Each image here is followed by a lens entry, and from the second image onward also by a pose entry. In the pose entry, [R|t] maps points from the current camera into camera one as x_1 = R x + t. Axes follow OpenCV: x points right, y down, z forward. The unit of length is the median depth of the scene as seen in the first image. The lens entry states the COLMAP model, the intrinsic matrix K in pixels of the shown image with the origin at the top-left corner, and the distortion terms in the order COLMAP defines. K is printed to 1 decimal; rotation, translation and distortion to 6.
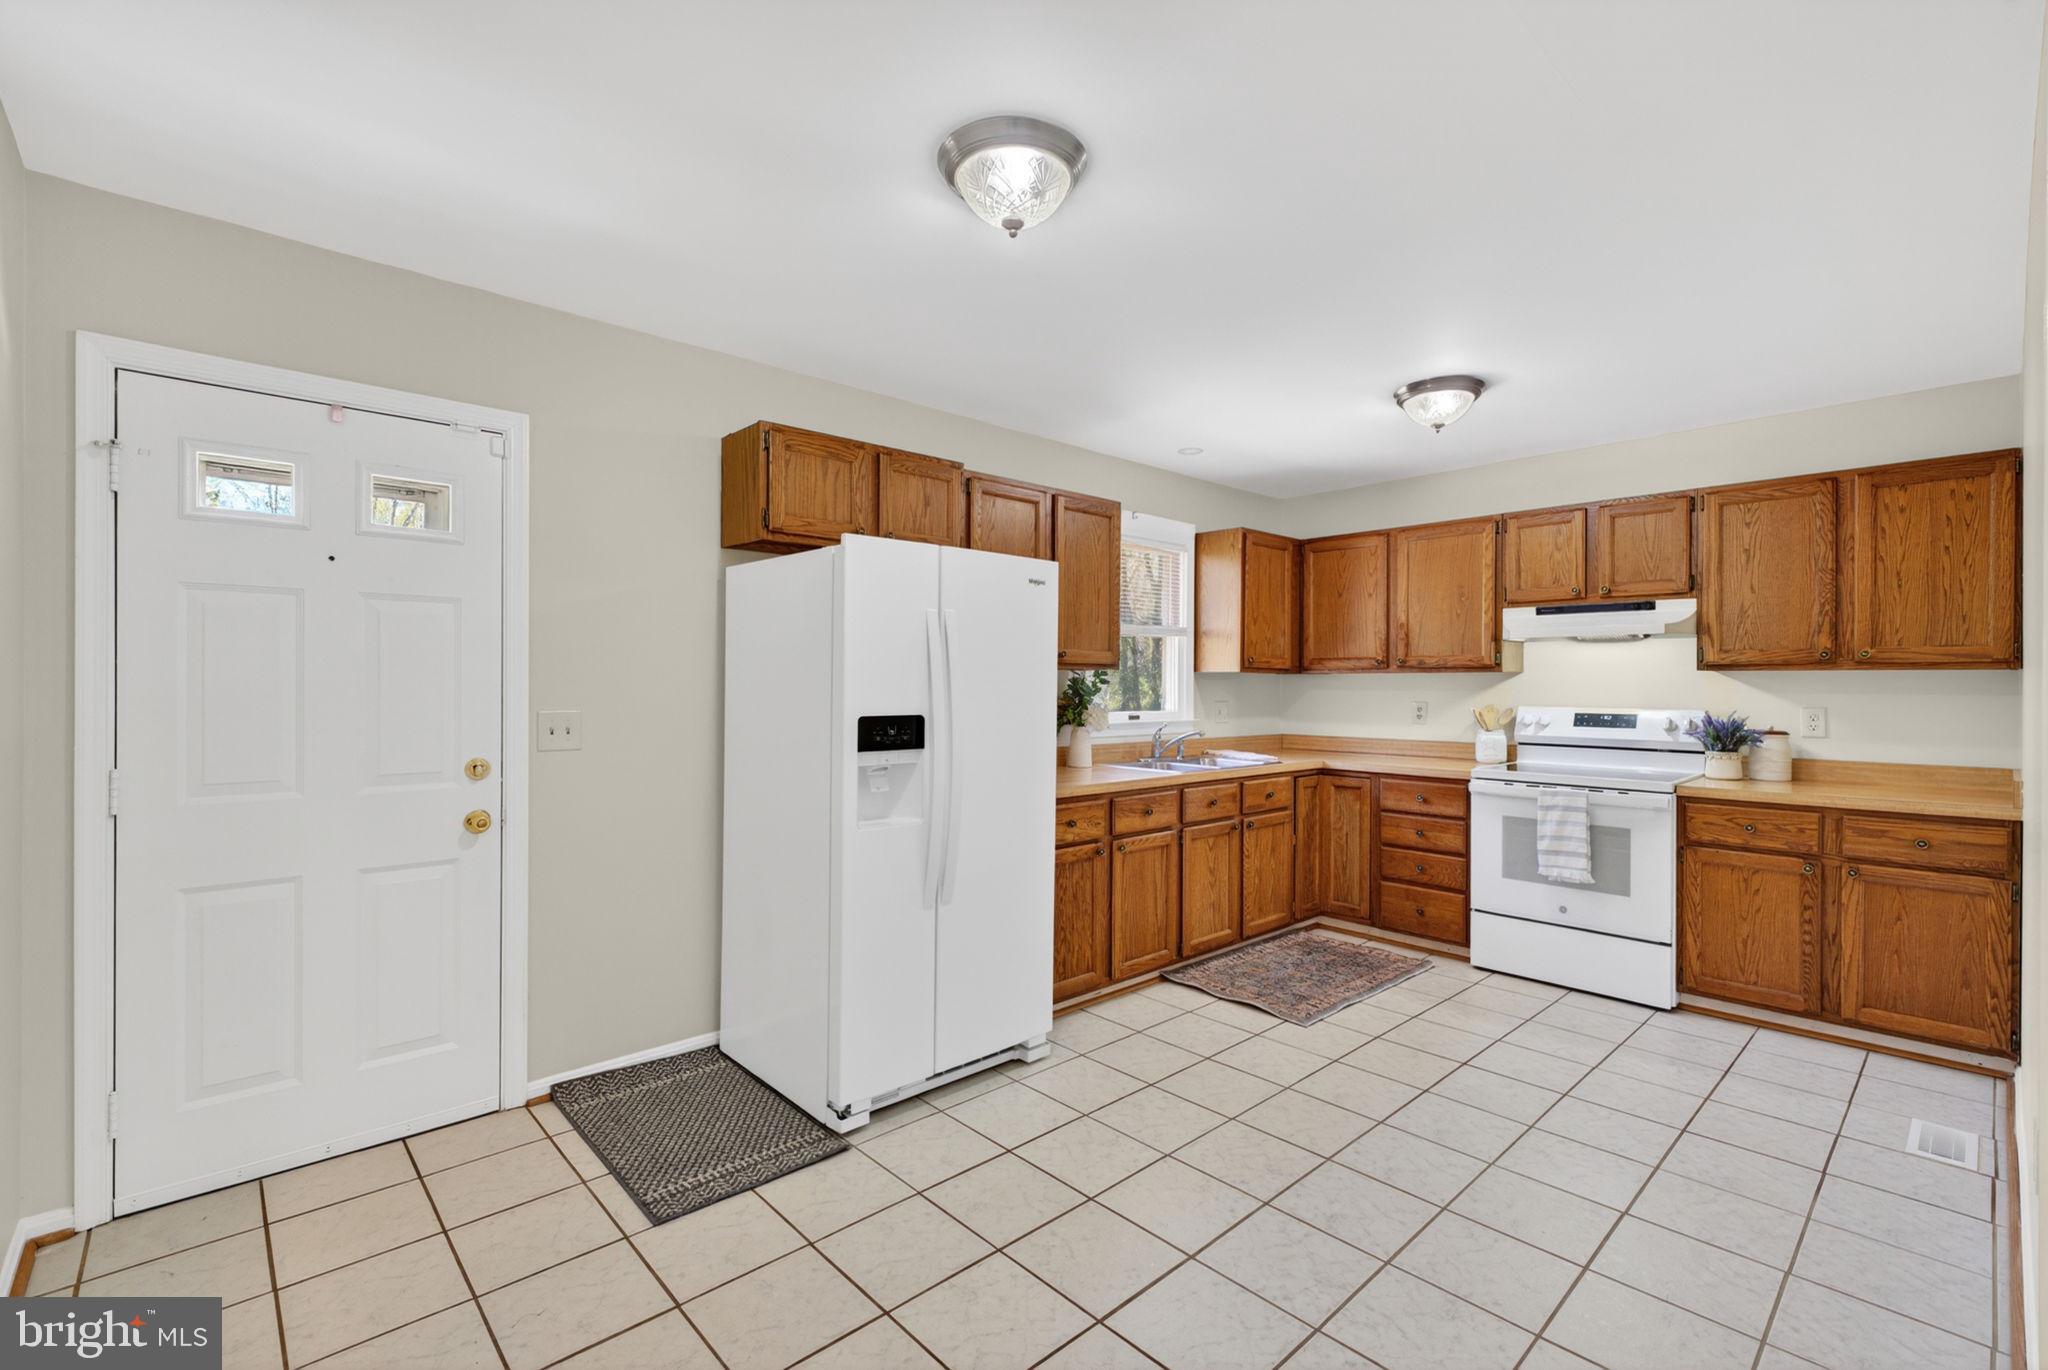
lens RADIAL K [[897.1, 0, 1023.9], [0, 897.1, 693.0], [0, 0, 1]] dist [0.013113, -0.001483]
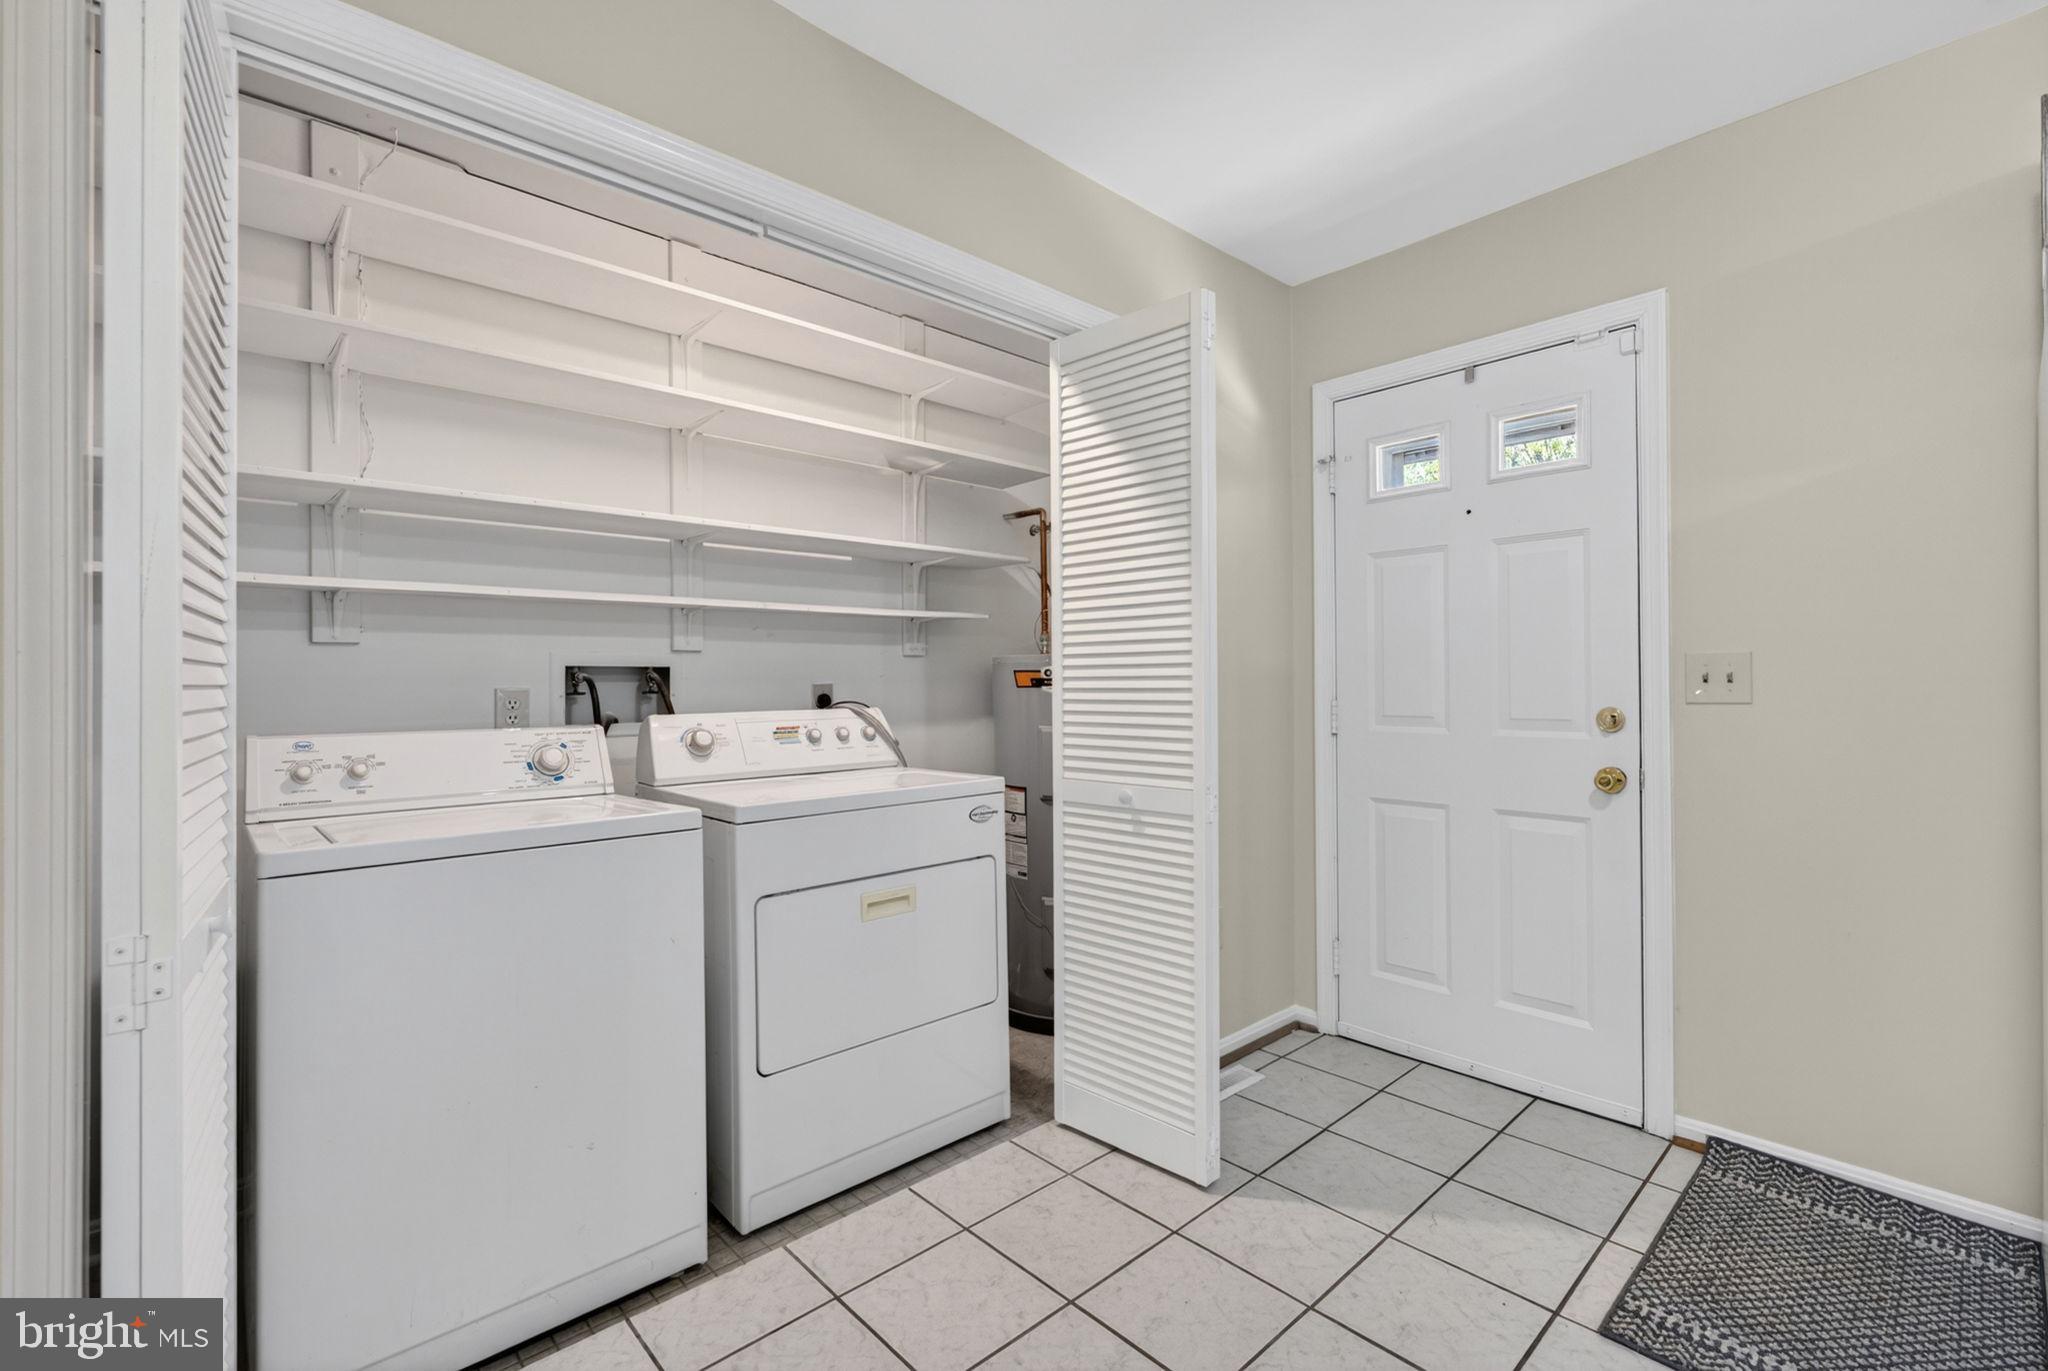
lens RADIAL K [[897.1, 0, 1011.6], [0, 897.1, 679.4], [0, 0, 1]] dist [0.013113, -0.001483]
pose [[0.001288, -0.008808, -0.999960, 0.213603], [-0.002385, 0.999958, -0.008811, 0.043096], [0.999996, 0.002396, 0.001267, 0.333677]]
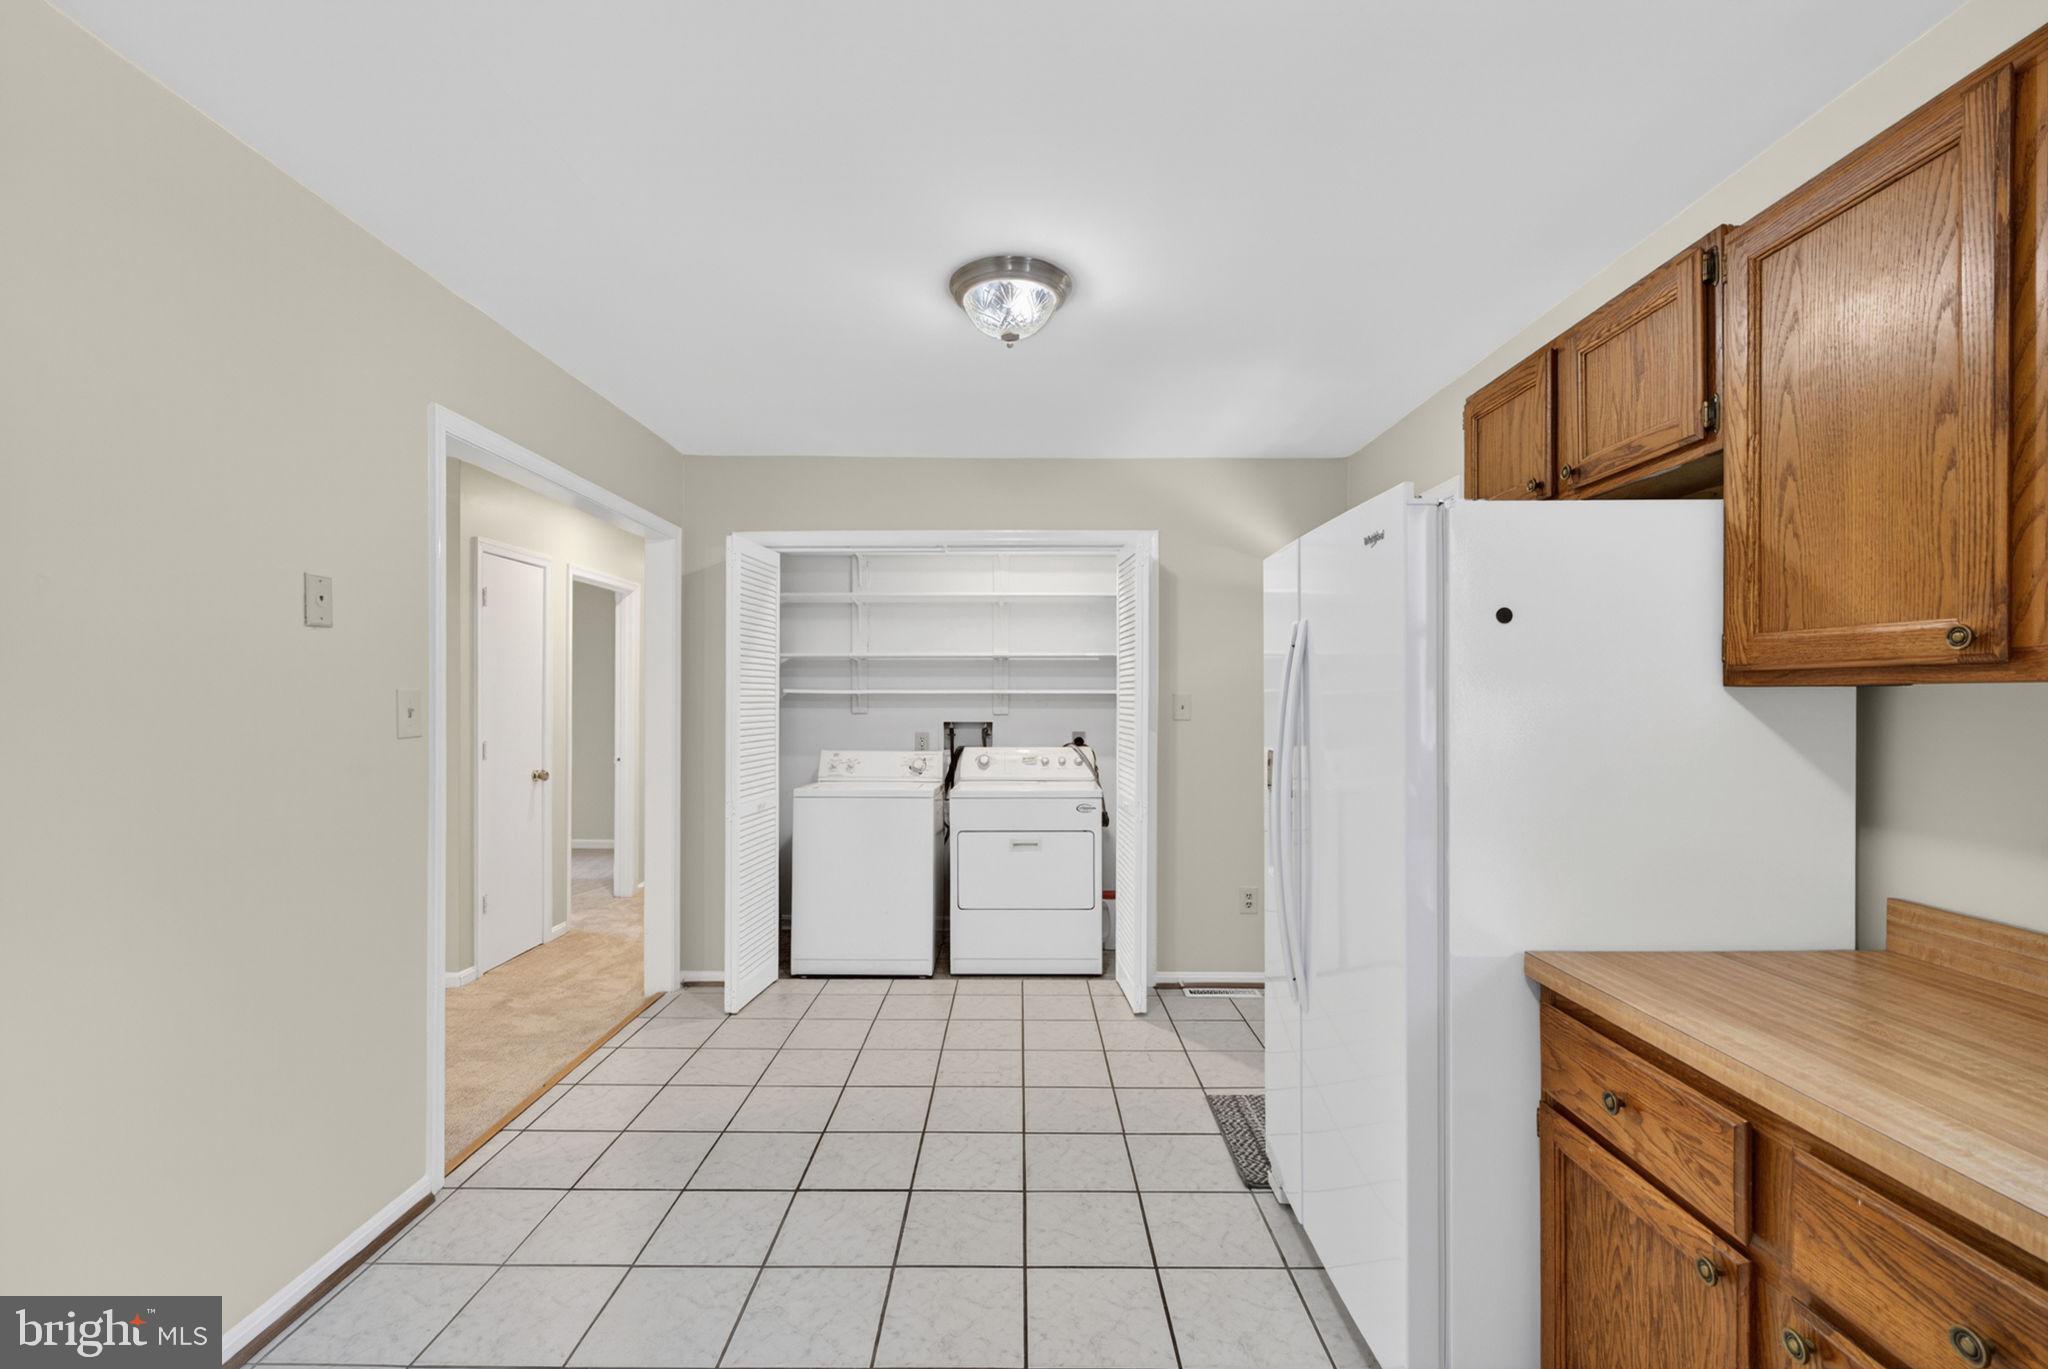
lens RADIAL K [[897.1, 0, 1022.8], [0, 897.1, 692.3], [0, 0, 1]] dist [0.013113, -0.001483]
pose [[-0.685034, -0.012138, -0.728410, 0.520481], [-0.011702, 0.999916, -0.005657, -0.016514], [0.728417, 0.004649, -0.685119, 1.110227]]
